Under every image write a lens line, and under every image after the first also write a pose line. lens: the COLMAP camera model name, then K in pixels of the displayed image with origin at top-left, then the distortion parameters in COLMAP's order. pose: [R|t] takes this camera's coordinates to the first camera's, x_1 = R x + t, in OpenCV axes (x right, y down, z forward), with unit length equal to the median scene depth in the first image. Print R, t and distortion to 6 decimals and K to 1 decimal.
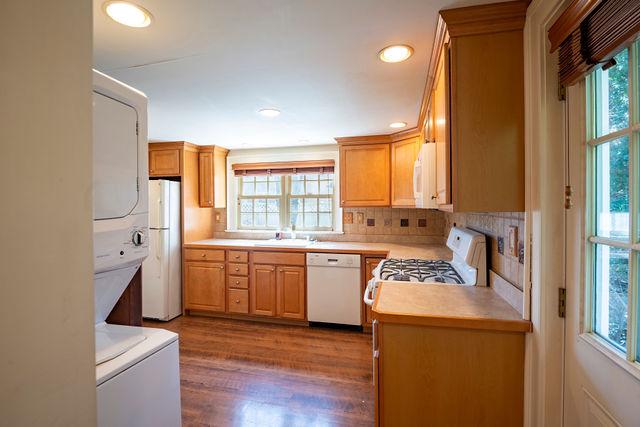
lens RADIAL K [[302.4, 0, 321.2], [0, 302.4, 209.6], [0, 0, 1]] dist [0.003672, -0.015966]
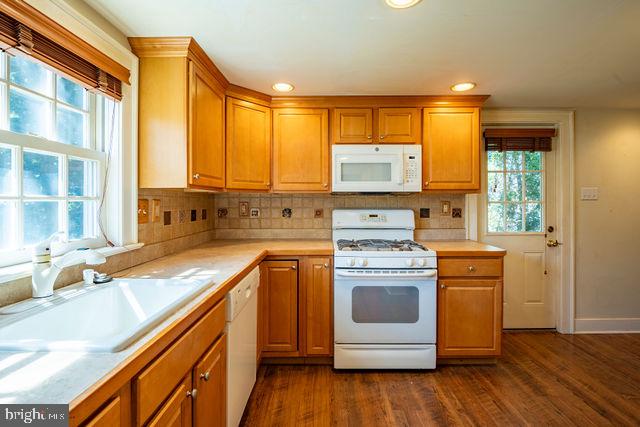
lens RADIAL K [[302.4, 0, 321.2], [0, 302.4, 209.6], [0, 0, 1]] dist [0.003672, -0.015966]
pose [[-0.241659, -0.025496, 0.970026, -0.646042], [0.003895, 0.999621, 0.027244, 0.020749], [-0.970353, 0.010362, -0.241468, 1.312294]]
